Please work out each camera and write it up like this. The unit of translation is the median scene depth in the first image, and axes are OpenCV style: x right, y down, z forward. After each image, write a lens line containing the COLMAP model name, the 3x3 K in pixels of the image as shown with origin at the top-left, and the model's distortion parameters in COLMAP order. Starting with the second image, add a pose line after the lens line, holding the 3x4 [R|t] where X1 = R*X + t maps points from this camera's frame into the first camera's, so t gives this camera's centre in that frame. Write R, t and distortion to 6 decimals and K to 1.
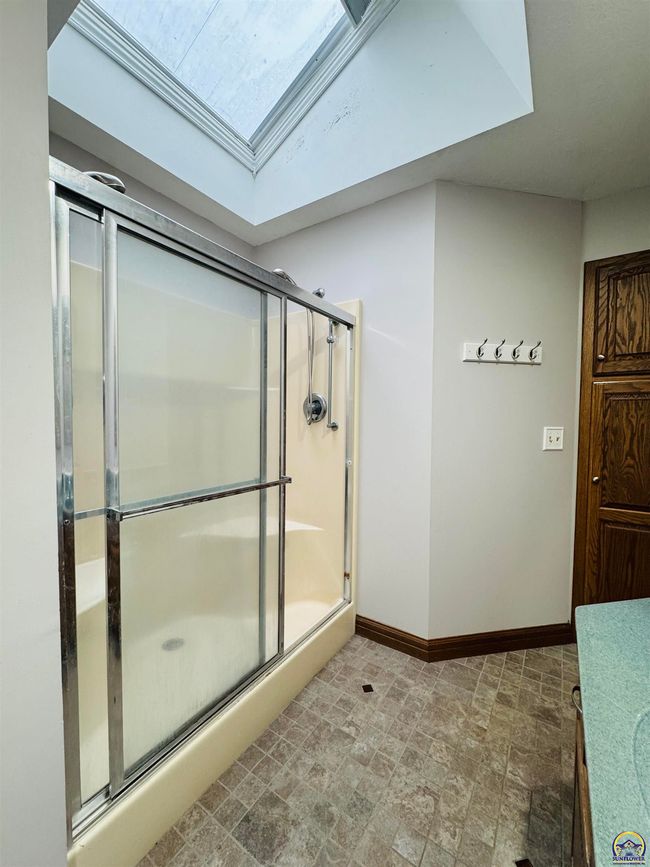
lens RADIAL K [[349.4, 0, 326.9], [0, 349.4, 432.0], [0, 0, 1]] dist [-0.001125, 0.000382]
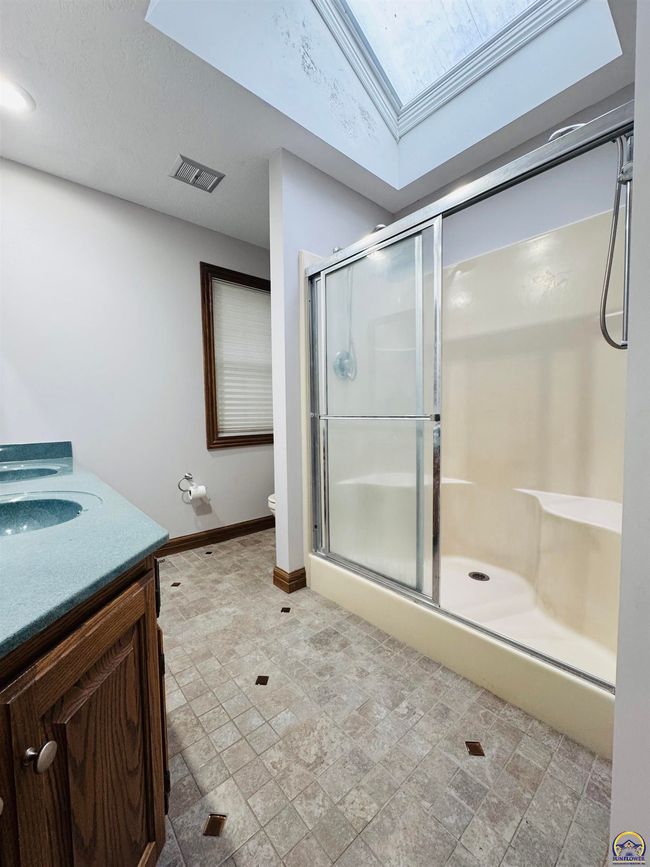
lens RADIAL K [[349.4, 0, 327.5], [0, 349.4, 432.1], [0, 0, 1]] dist [-0.001125, 0.000382]
pose [[-0.257012, 0.044538, -0.965381, 1.016776], [-0.025640, 0.998272, 0.052881, 0.154871], [0.966068, 0.038343, -0.255426, 1.135165]]
